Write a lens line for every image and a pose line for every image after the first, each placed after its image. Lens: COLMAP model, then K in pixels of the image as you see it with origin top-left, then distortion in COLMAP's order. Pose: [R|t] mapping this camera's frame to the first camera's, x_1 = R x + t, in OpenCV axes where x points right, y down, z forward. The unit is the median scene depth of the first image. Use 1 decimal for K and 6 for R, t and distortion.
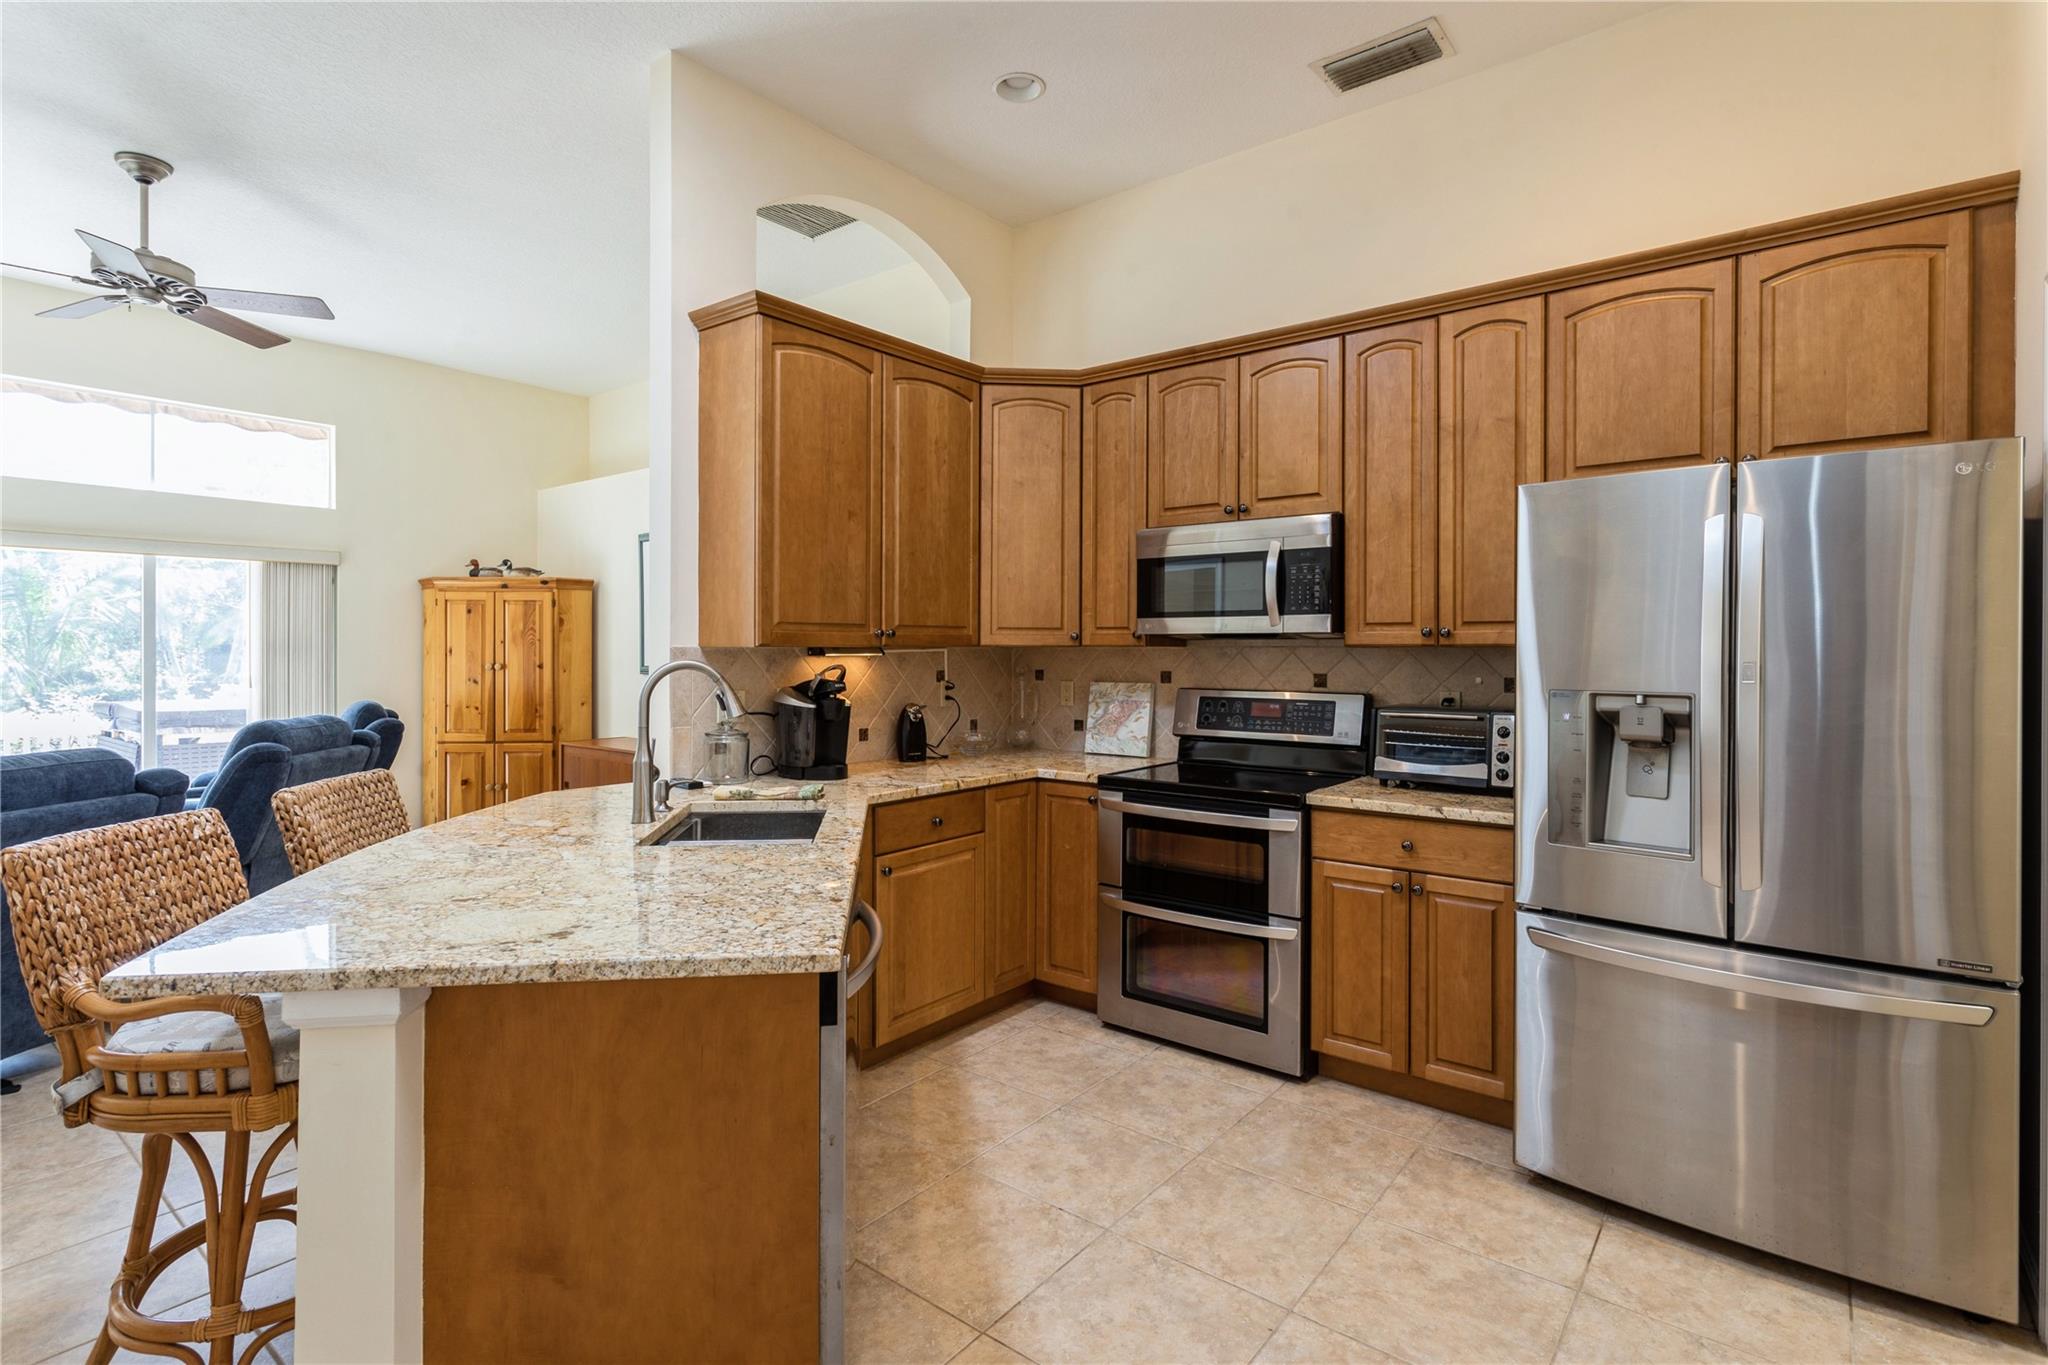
lens RADIAL K [[983.1, 0, 988.4], [0, 983.1, 654.9], [0, 0, 1]] dist [0.002904, 0.001567]
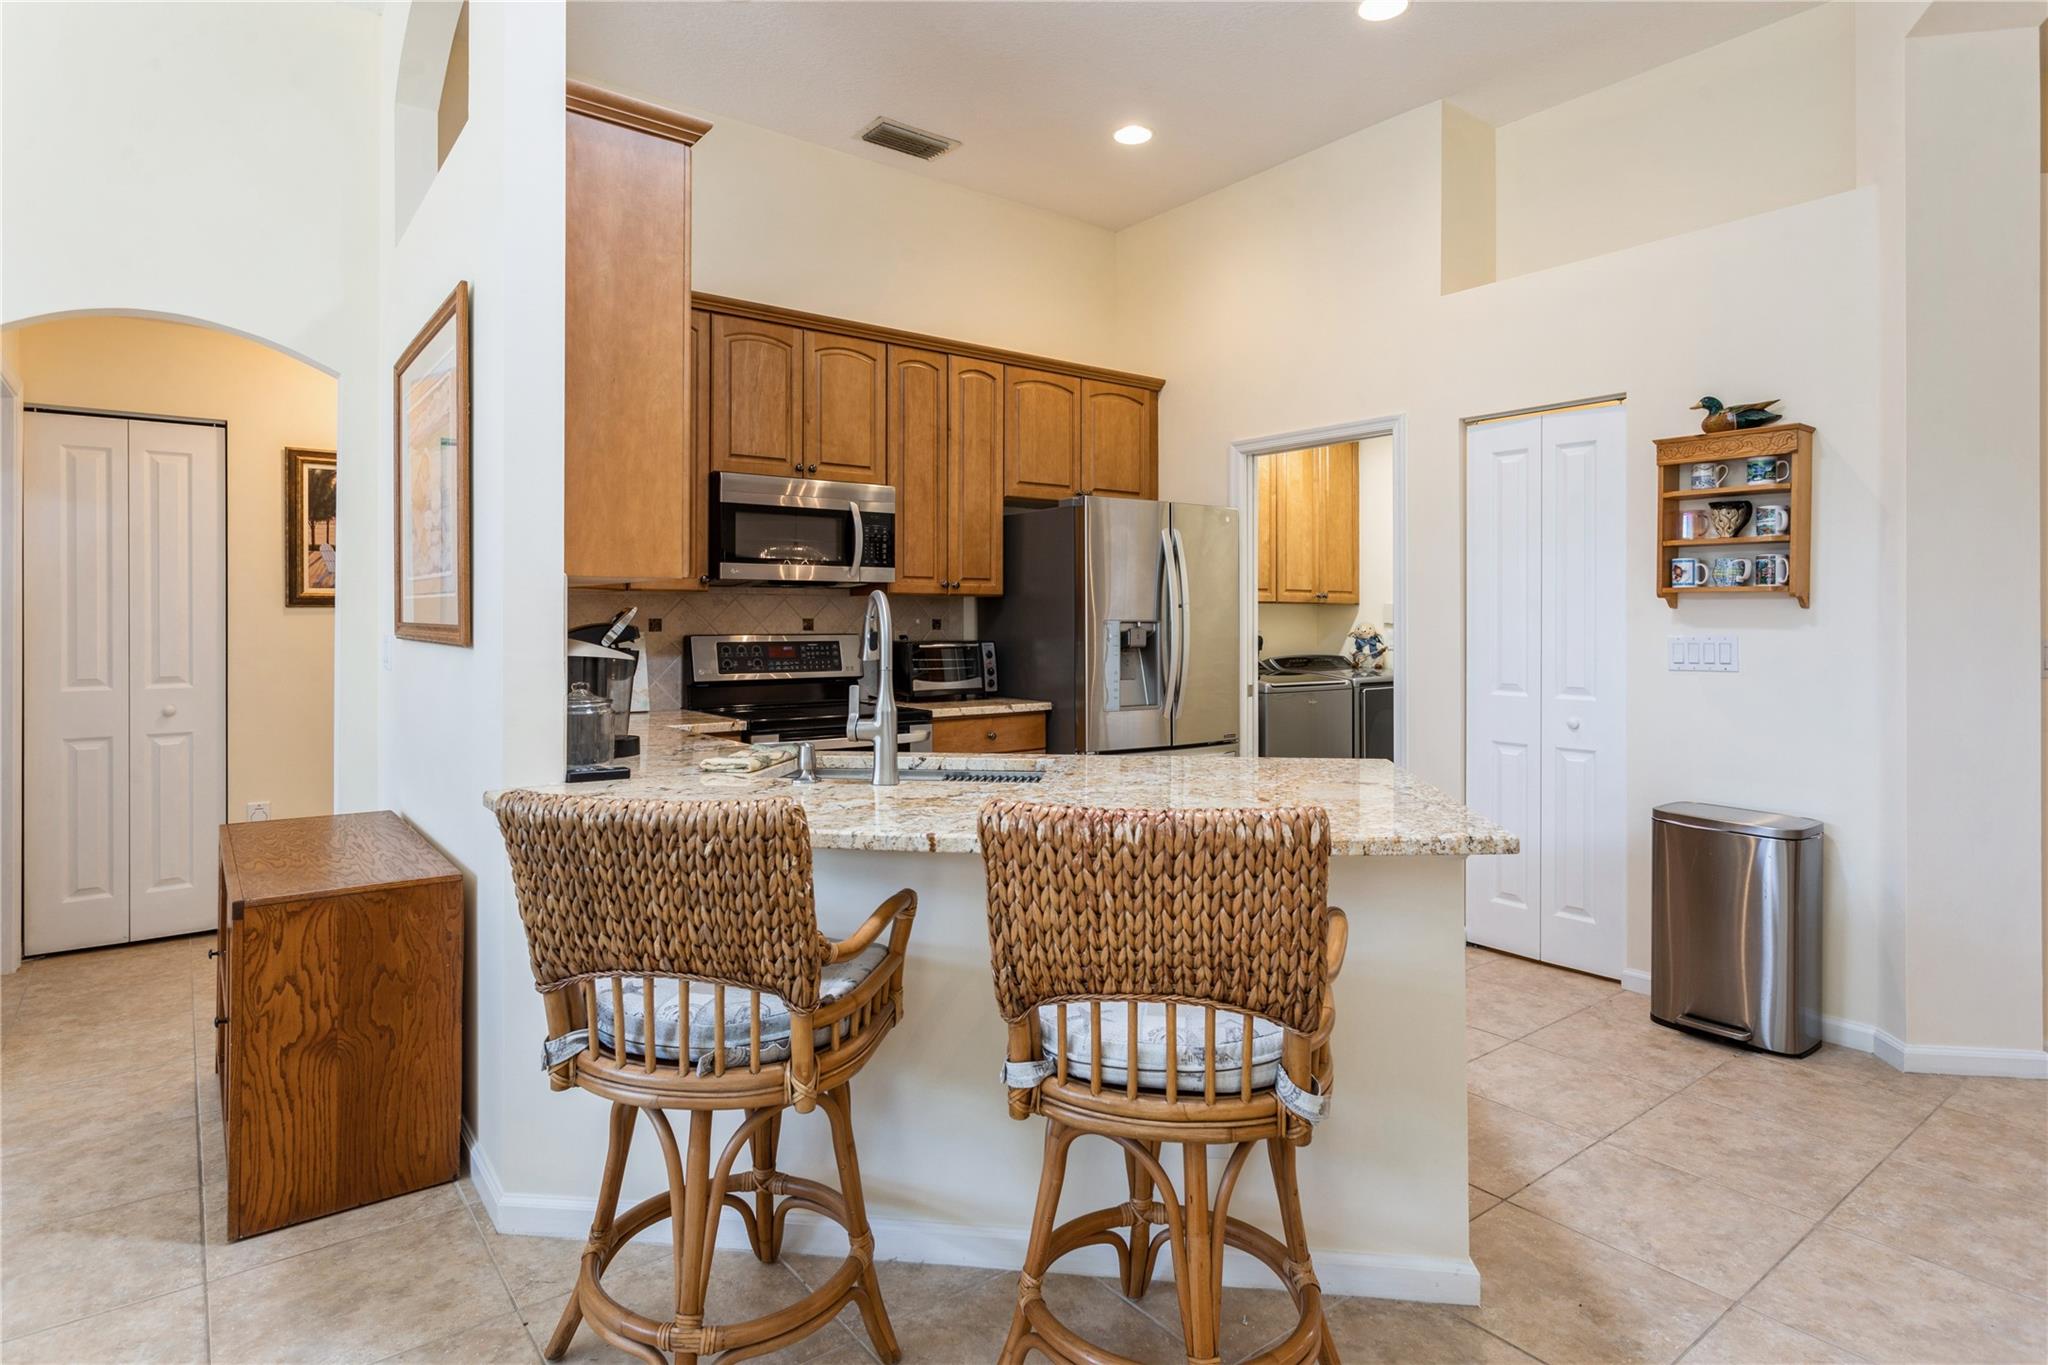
lens RADIAL K [[1102.2, 0, 1003.4], [0, 1102.2, 611.1], [0, 0, 1]] dist [-0.000159, 0.000161]
pose [[0.251985, 0.009233, 0.967687, -0.510362], [0.005895, 0.999921, -0.011076, 0.015677], [-0.967713, 0.008496, 0.251910, 0.274264]]
